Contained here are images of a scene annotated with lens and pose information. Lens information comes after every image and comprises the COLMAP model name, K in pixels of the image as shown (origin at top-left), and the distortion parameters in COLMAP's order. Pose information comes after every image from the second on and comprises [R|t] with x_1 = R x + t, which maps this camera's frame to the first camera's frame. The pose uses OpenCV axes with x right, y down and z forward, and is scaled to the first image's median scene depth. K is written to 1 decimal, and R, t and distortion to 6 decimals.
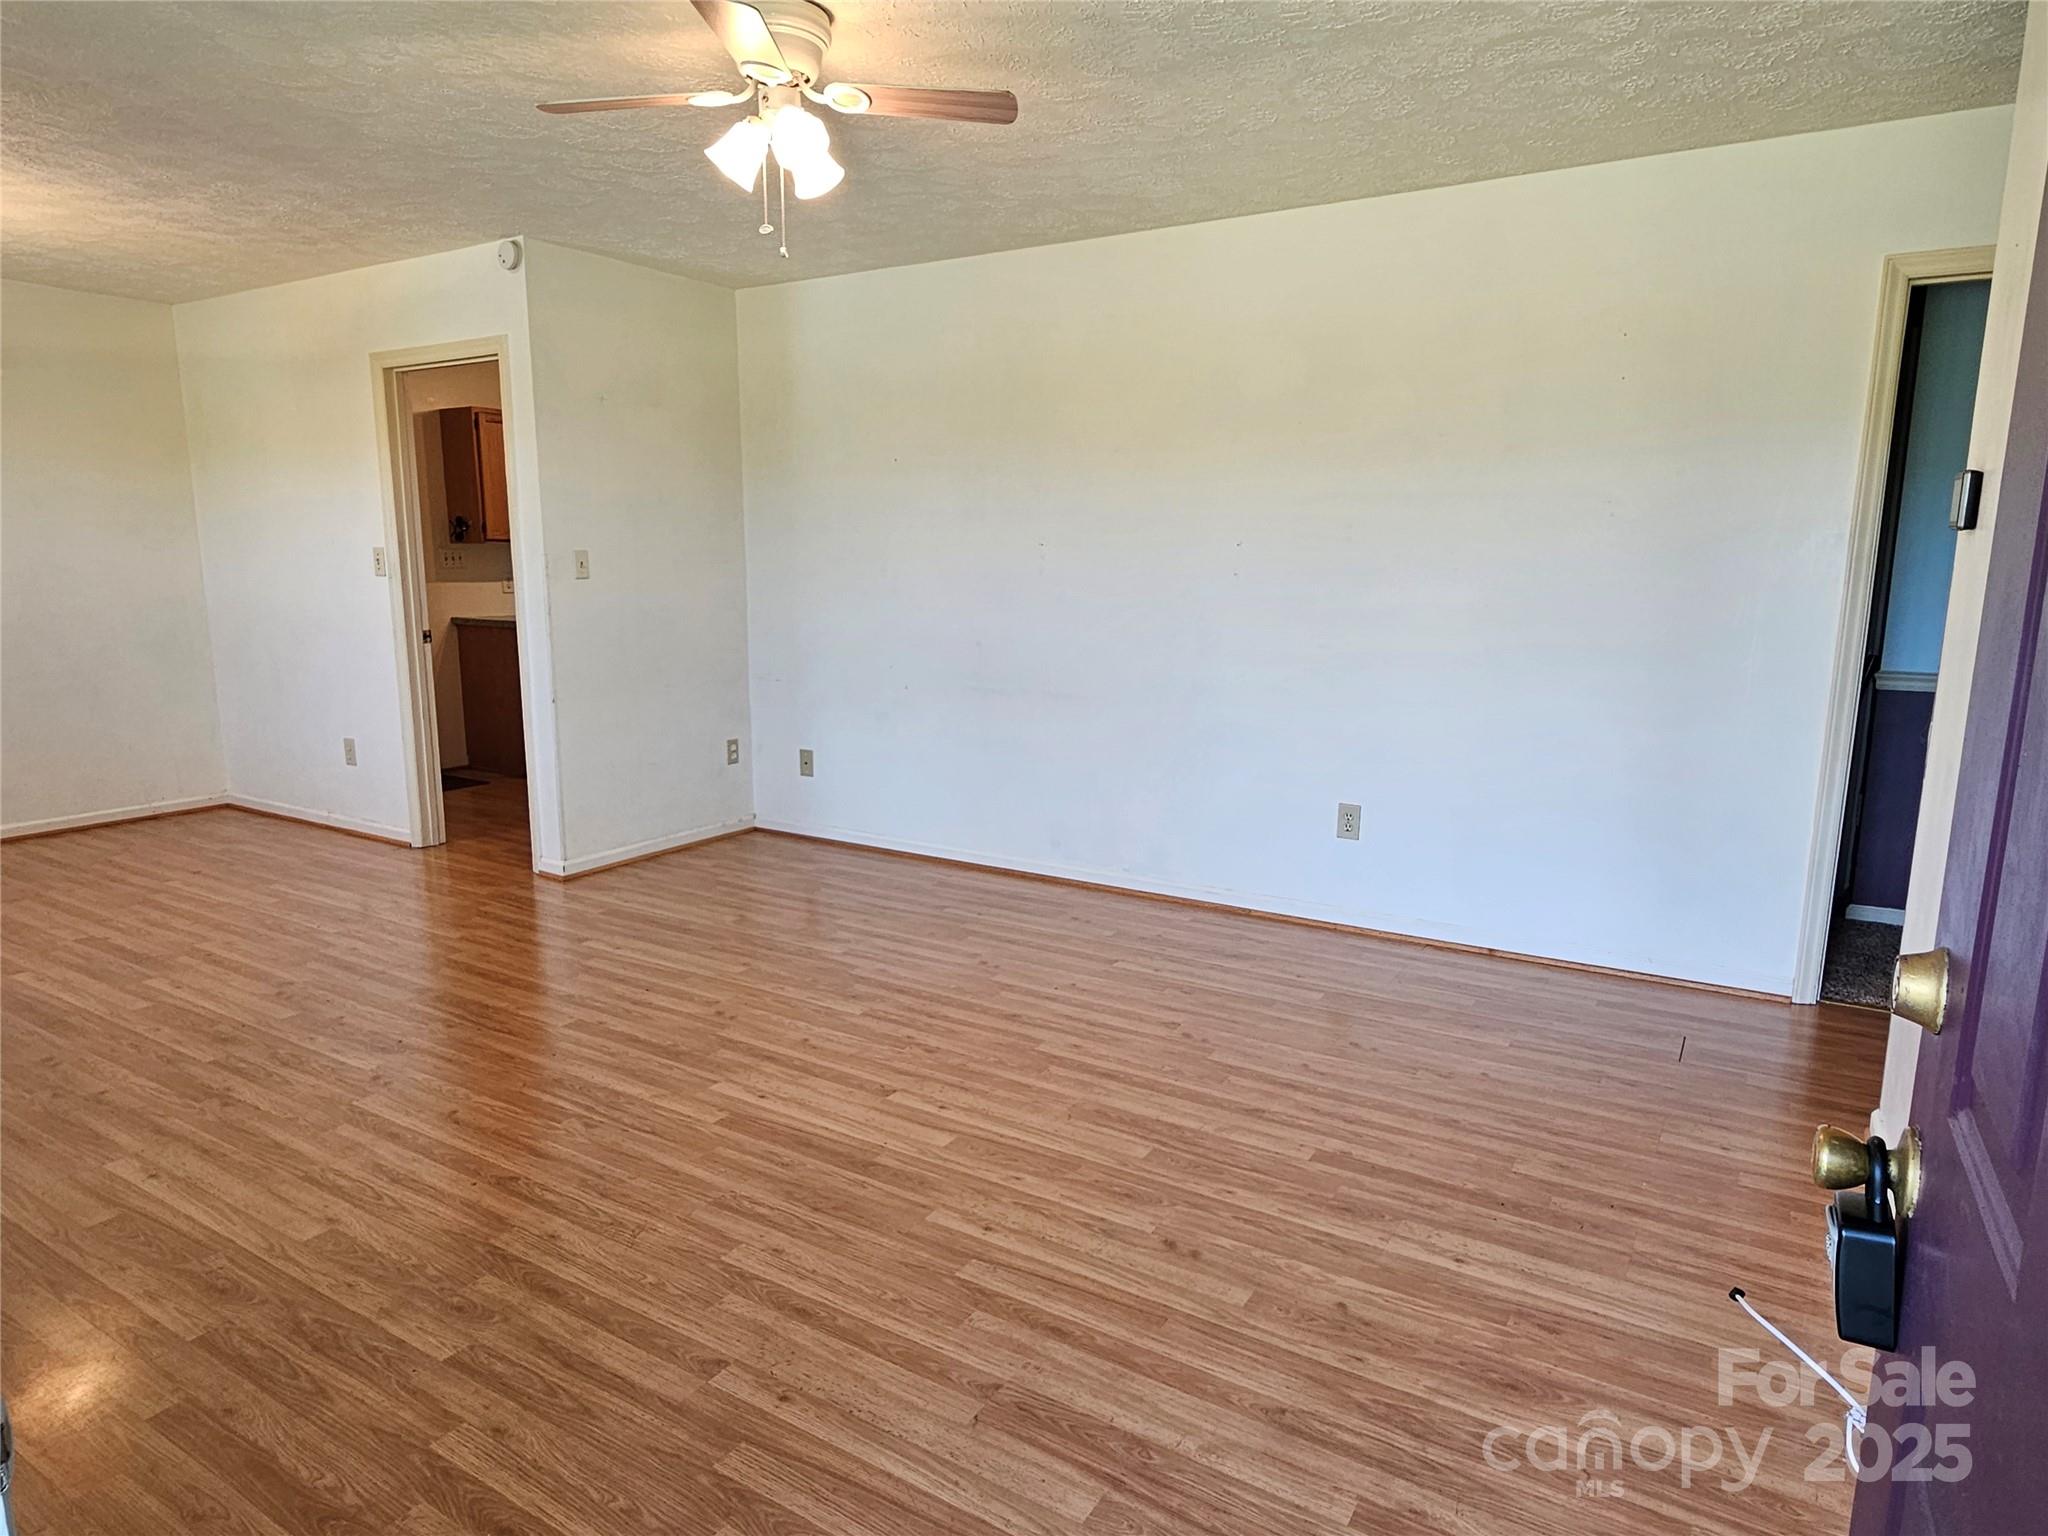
lens RADIAL K [[1214.2, 0, 1027.0], [0, 1214.2, 763.7], [0, 0, 1]] dist [-0.004405, 0.004329]
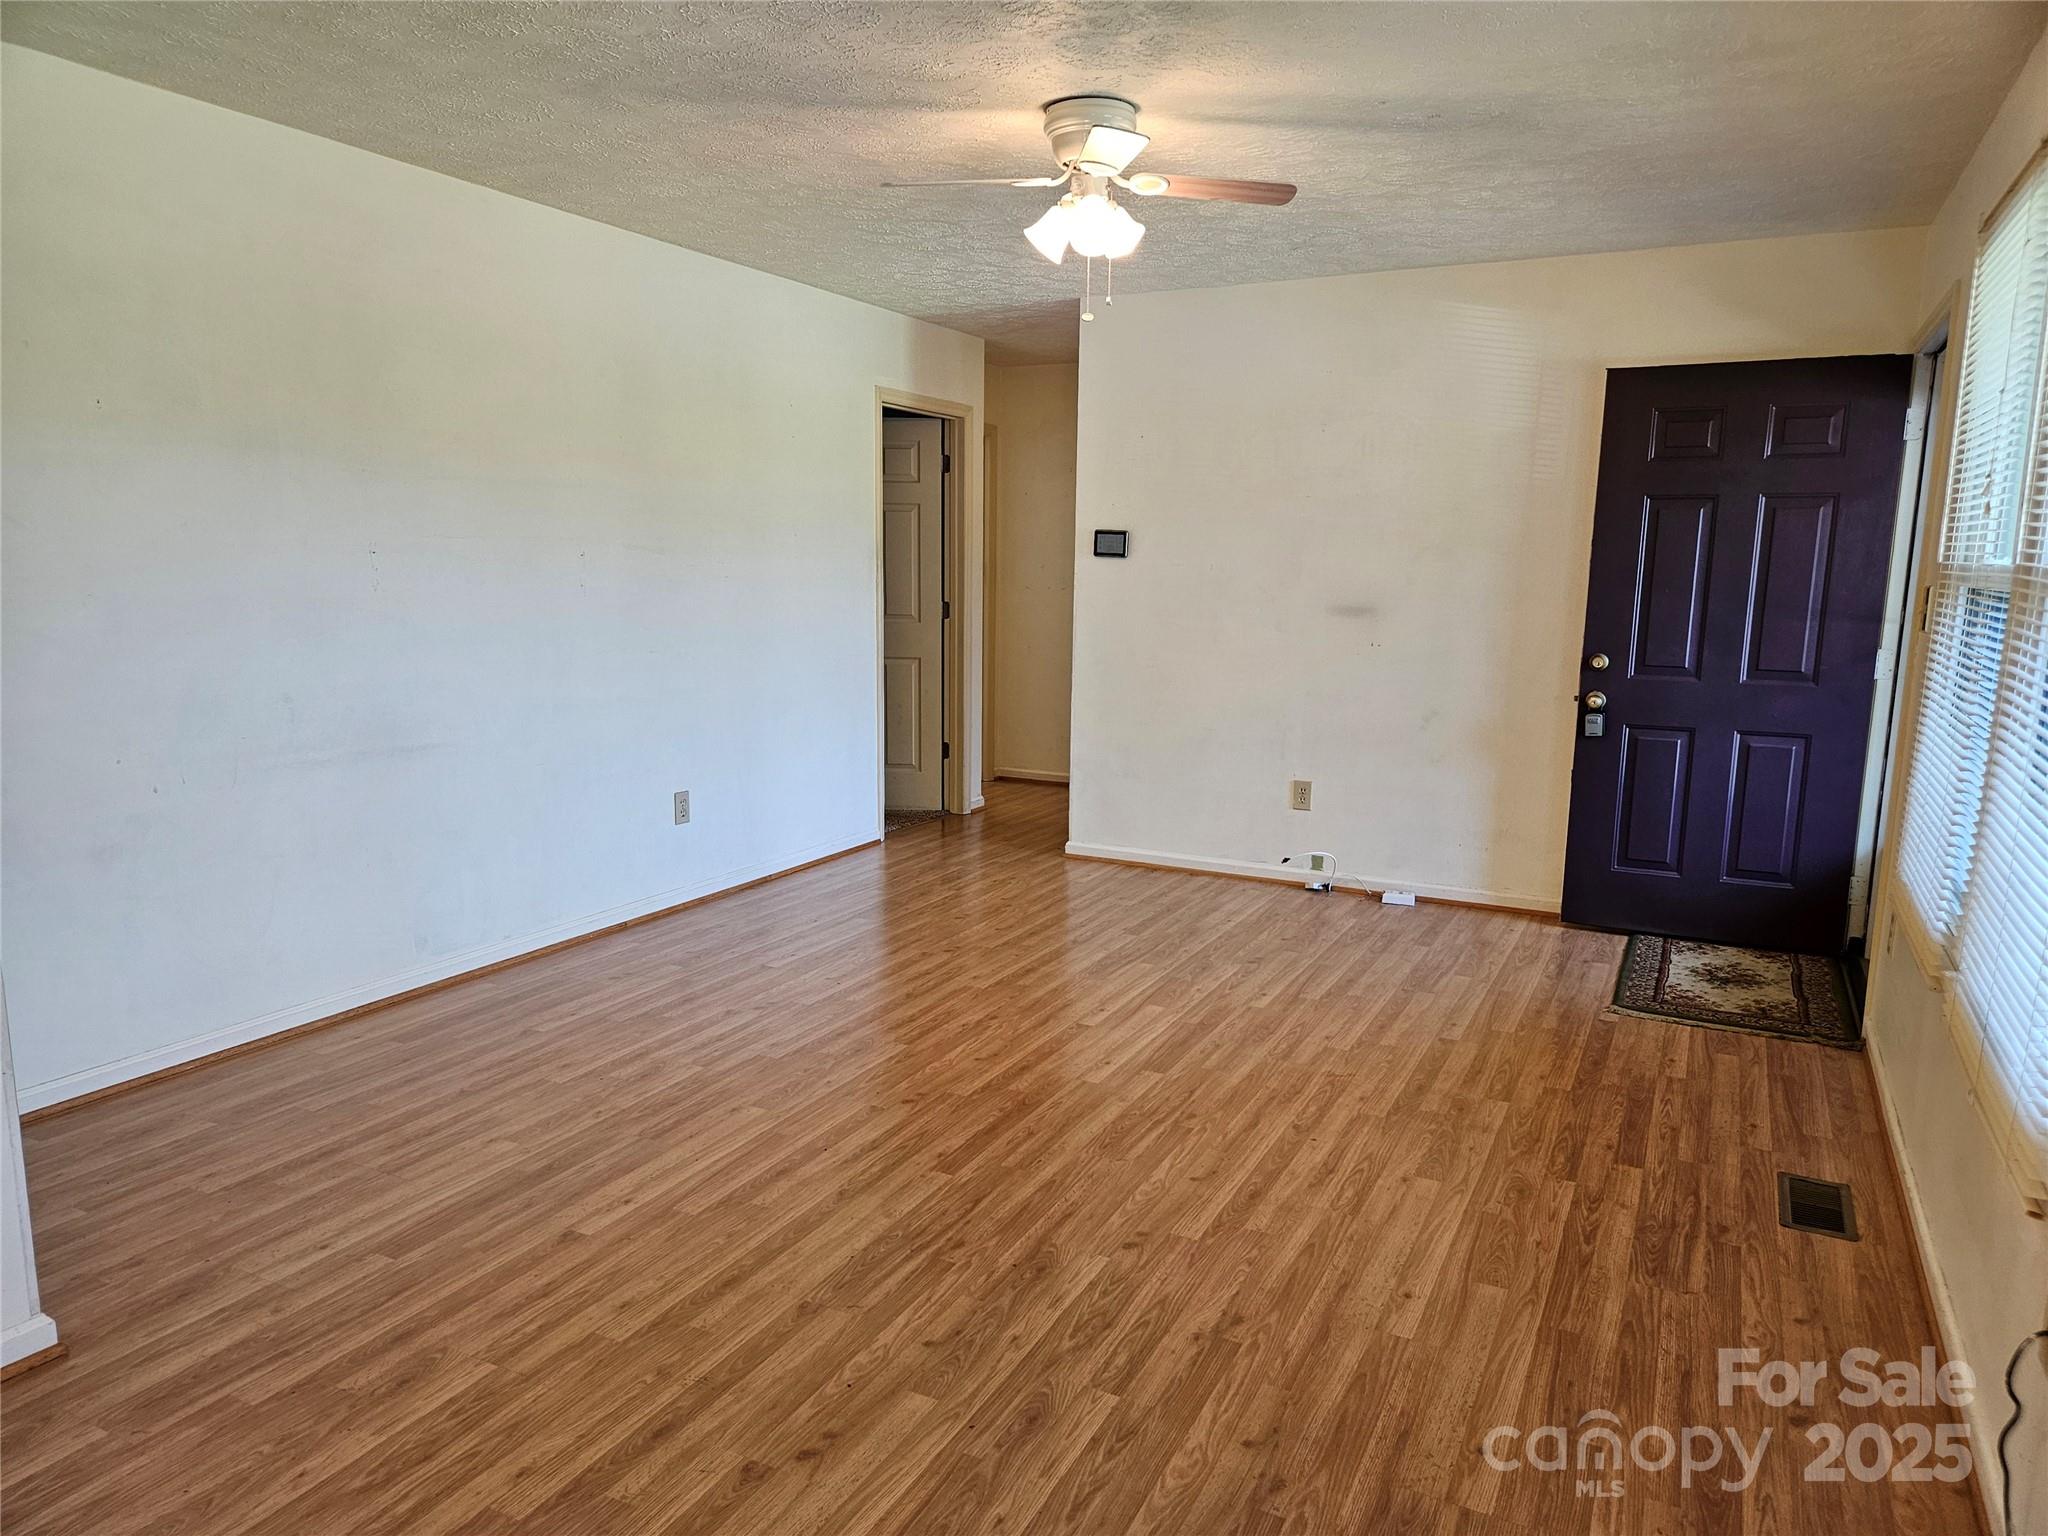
lens RADIAL K [[1369.2, 0, 1028.1], [0, 1369.2, 771.2], [0, 0, 1]] dist [0.047026, -0.000551]
pose [[-0.079045, -0.164181, 0.983258, -1.385279], [0.156516, 0.972067, 0.174895, -0.215691], [-0.984507, 0.167720, -0.051140, 1.070538]]
